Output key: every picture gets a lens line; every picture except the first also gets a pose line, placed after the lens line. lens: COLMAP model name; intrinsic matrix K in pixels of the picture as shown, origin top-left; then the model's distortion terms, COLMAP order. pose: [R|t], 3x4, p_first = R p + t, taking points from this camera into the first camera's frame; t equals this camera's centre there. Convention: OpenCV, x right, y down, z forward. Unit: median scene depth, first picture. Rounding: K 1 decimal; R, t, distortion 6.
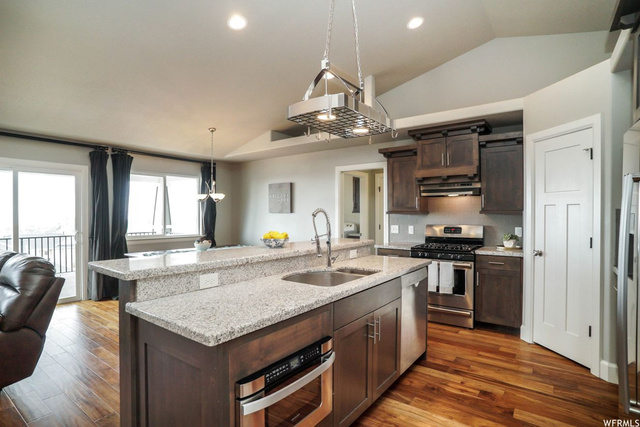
lens RADIAL K [[338.1, 0, 318.6], [0, 338.1, 213.9], [0, 0, 1]] dist [-0.068317, 0.041970]
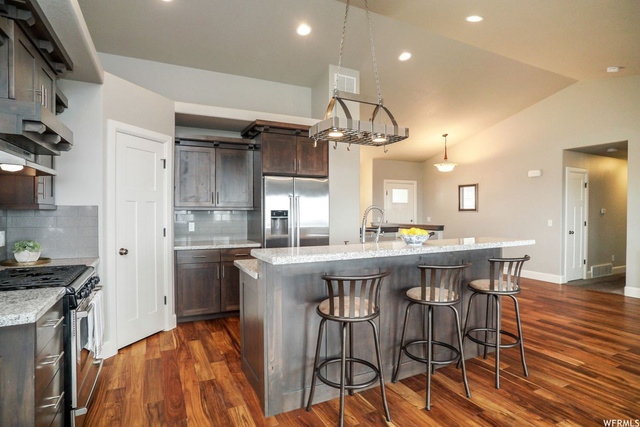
lens RADIAL K [[338.1, 0, 318.6], [0, 338.1, 213.9], [0, 0, 1]] dist [-0.068317, 0.041970]
pose [[-0.888946, -0.004167, 0.457992, -0.211974], [0.000048, 0.999958, 0.009191, 0.002254], [-0.458011, 0.008192, -0.888909, 1.276750]]
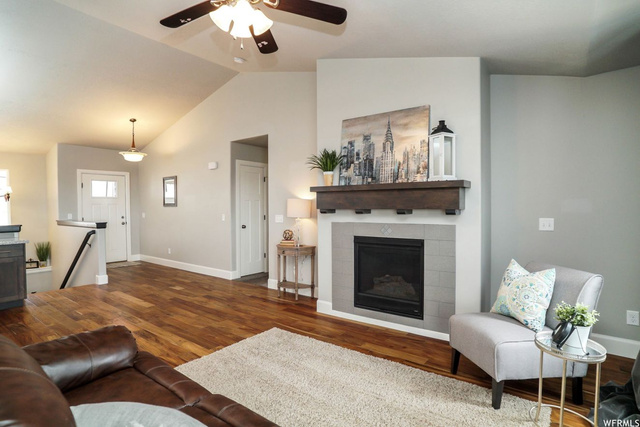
lens RADIAL K [[334.5, 0, 312.0], [0, 334.5, 212.1], [0, 0, 1]] dist [-0.029582, 0.000665]
pose [[-0.999557, 0.003990, 0.029501, -0.899952], [0.004343, 0.999920, 0.011915, 0.017918], [-0.029451, 0.012038, -0.999494, 0.908270]]
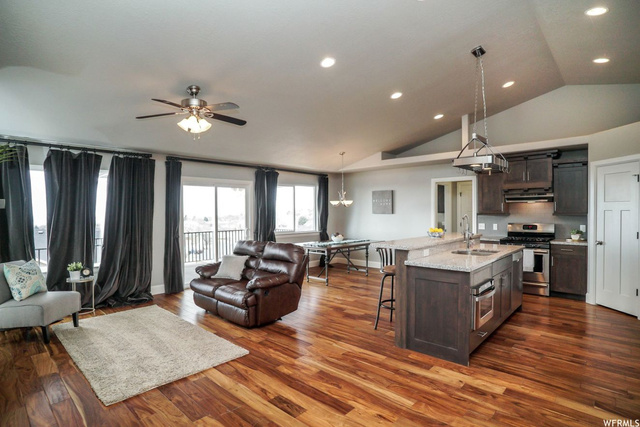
lens RADIAL K [[338.1, 0, 318.6], [0, 338.1, 213.9], [0, 0, 1]] dist [-0.068317, 0.041970]
pose [[0.993978, -0.003256, -0.109528, -0.336950], [0.004258, 0.999951, 0.008918, -0.023094], [0.109493, -0.009330, 0.993944, -0.477079]]
